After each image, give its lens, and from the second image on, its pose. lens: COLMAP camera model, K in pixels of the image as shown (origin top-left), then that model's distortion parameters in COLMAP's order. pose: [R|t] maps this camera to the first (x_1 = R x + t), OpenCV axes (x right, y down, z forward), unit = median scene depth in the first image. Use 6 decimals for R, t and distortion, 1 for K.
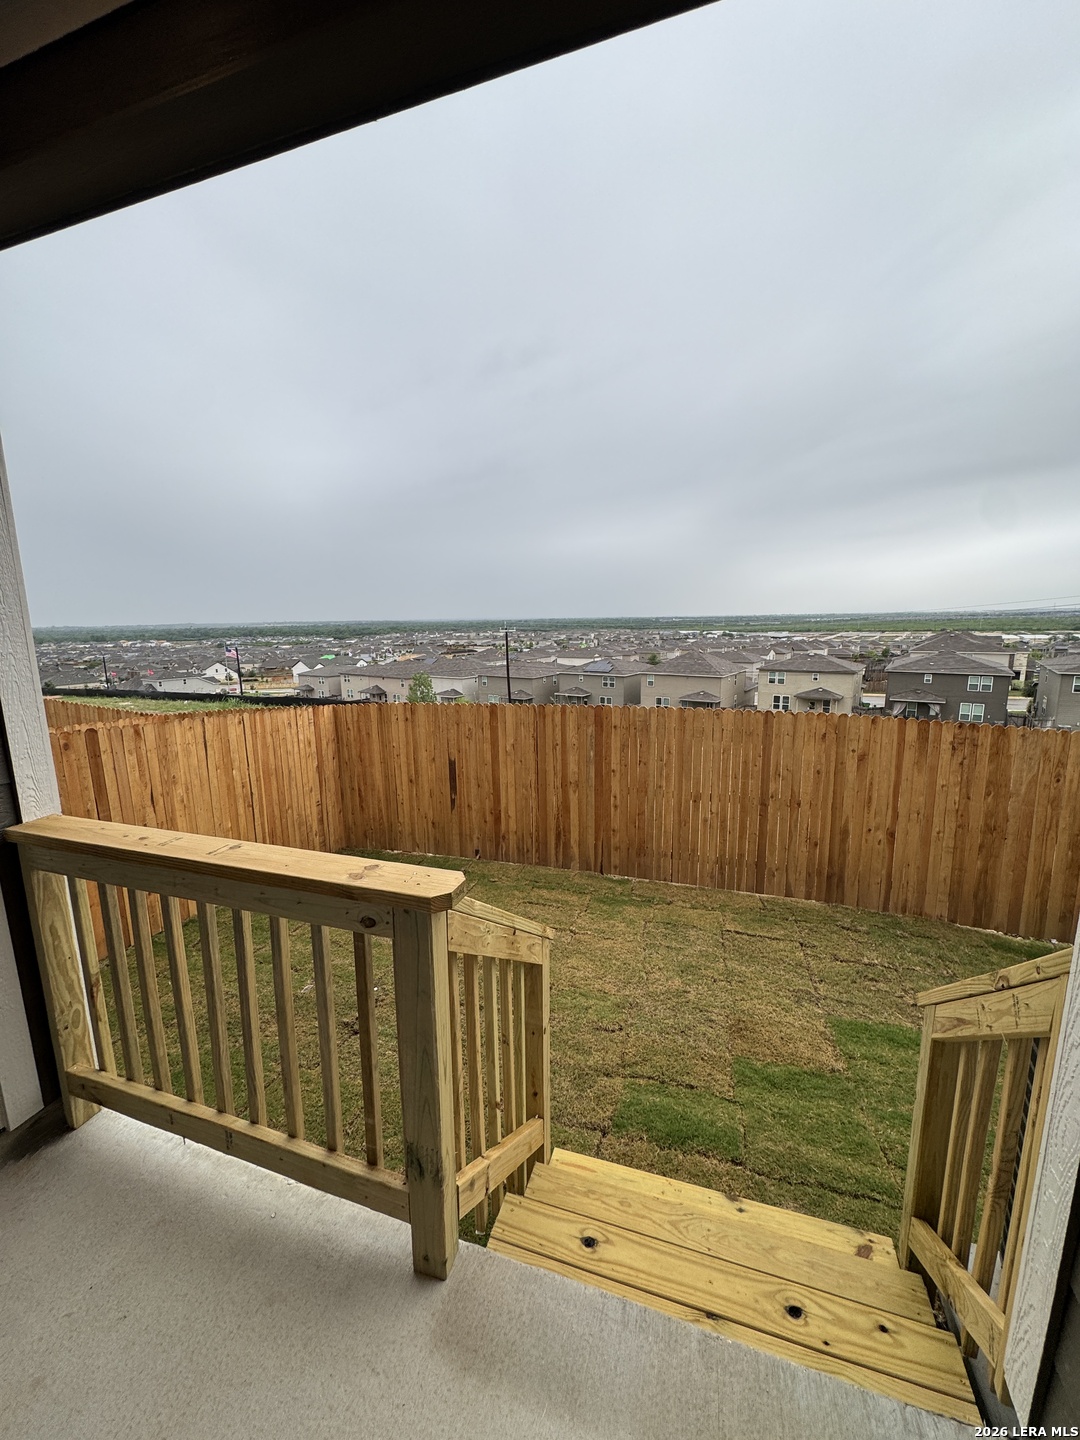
lens RADIAL K [[572.9, 0, 538.6], [0, 572.9, 722.0], [0, 0, 1]] dist [-0.002760, 0.000664]
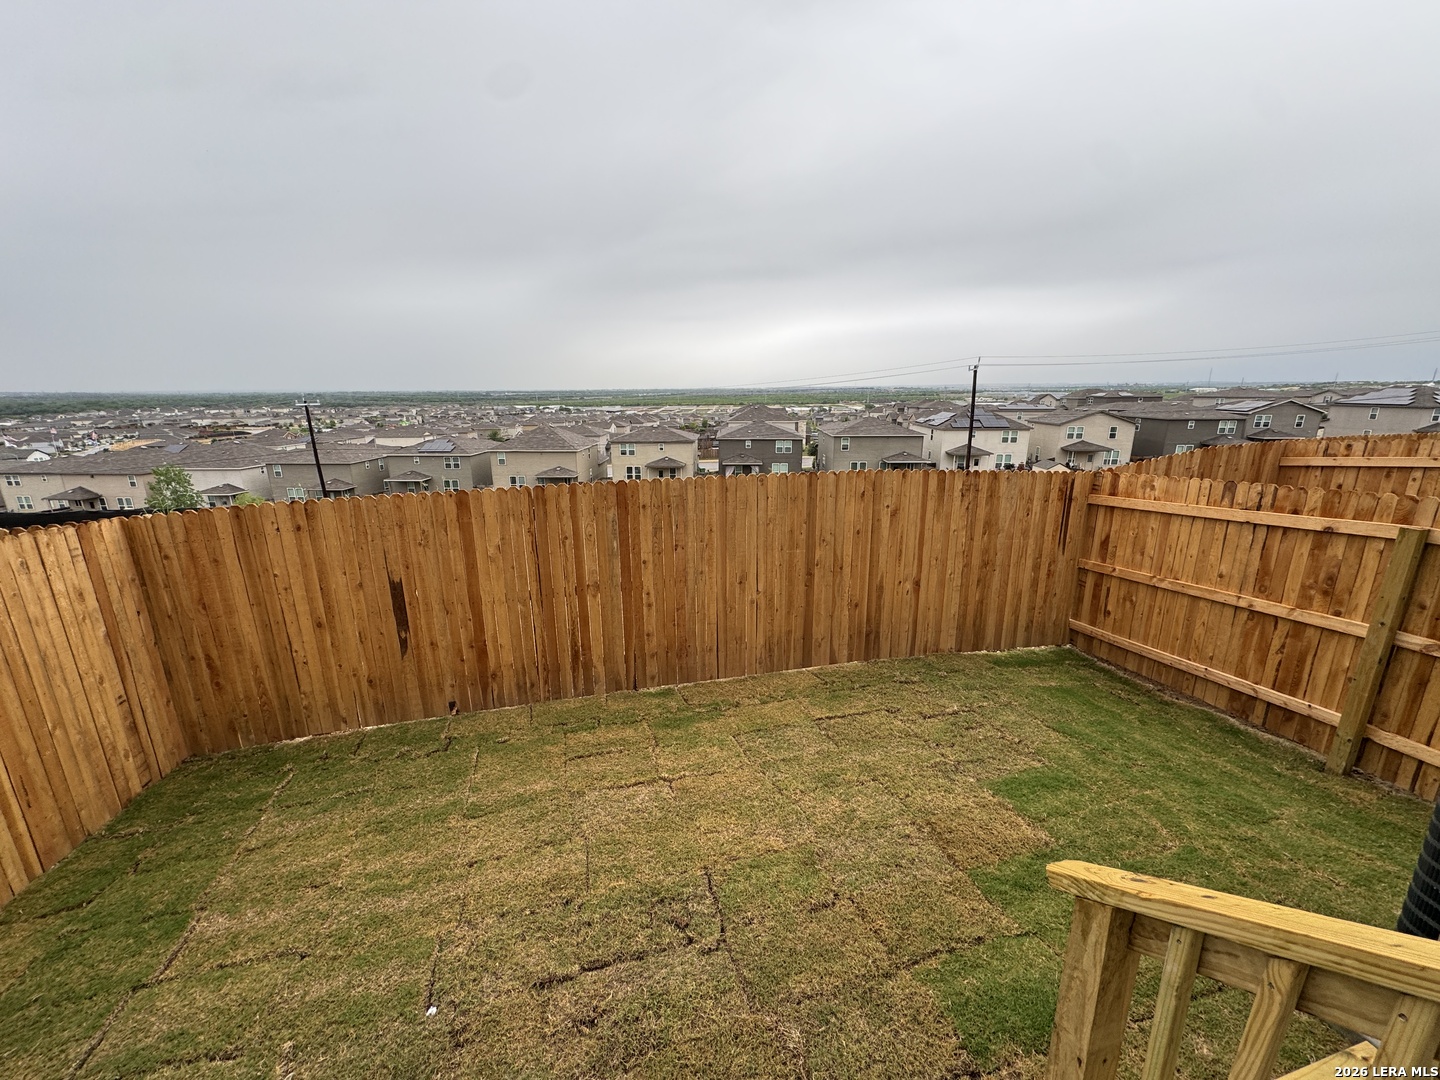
lens RADIAL K [[572.9, 0, 718.9], [0, 572.9, 543.8], [0, 0, 1]] dist [-0.002760, 0.000664]
pose [[0.840651, -0.130744, 0.525558, -0.178308], [0.088767, 0.990562, 0.104438, -0.012161], [-0.534253, -0.041144, 0.844323, 0.249359]]
